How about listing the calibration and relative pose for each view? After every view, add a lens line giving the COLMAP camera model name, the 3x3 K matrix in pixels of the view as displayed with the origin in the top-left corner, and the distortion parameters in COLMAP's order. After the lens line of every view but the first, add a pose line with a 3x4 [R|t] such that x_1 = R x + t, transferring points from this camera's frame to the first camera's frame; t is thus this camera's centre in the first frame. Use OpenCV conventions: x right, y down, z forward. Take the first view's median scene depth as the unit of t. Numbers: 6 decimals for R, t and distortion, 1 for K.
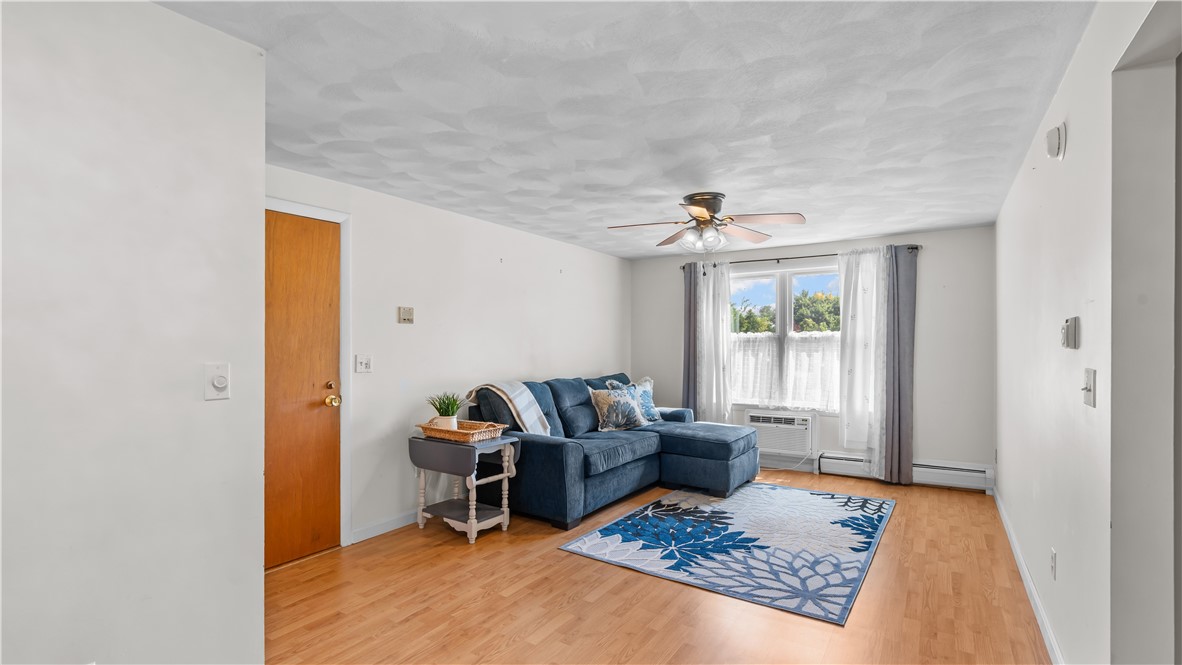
lens RADIAL K [[538.2, 0, 591.0], [0, 538.2, 332.5], [0, 0, 1]] dist [-0.000658, 0.000109]
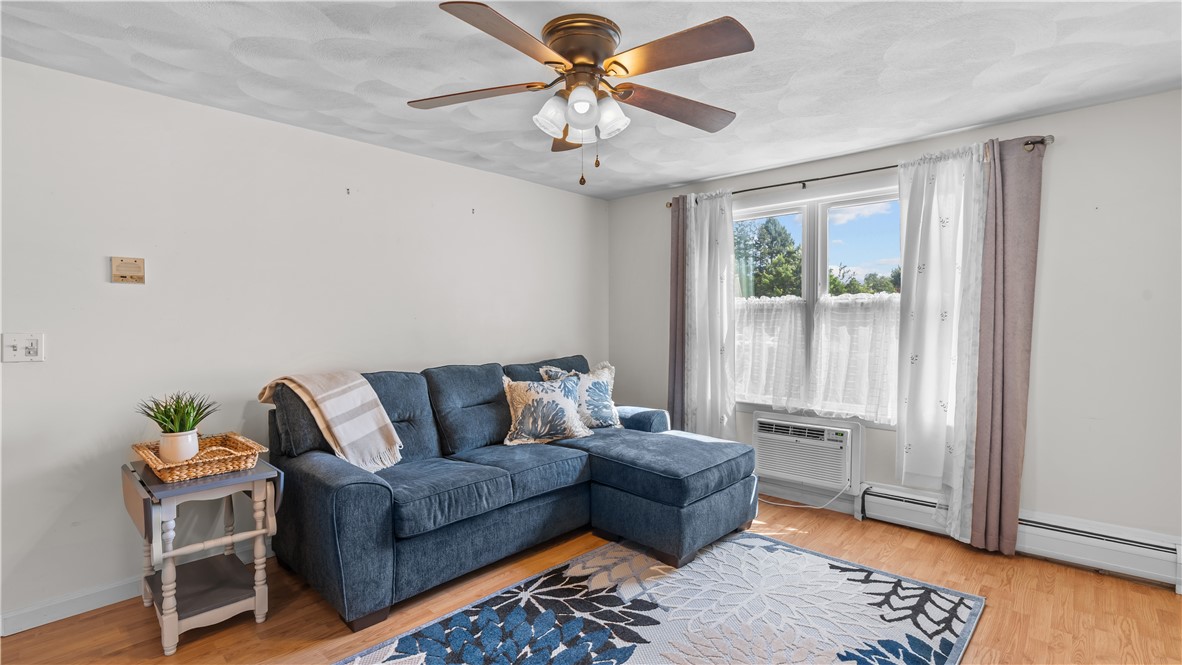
lens RADIAL K [[541.4, 0, 590.9], [0, 541.4, 323.1], [0, 0, 1]] dist [-0.003137, 0.000752]
pose [[0.986172, -0.001527, -0.165718, 0.235553], [0.007296, 0.999388, 0.034212, 0.009976], [0.165564, -0.034948, 0.985580, 0.362222]]
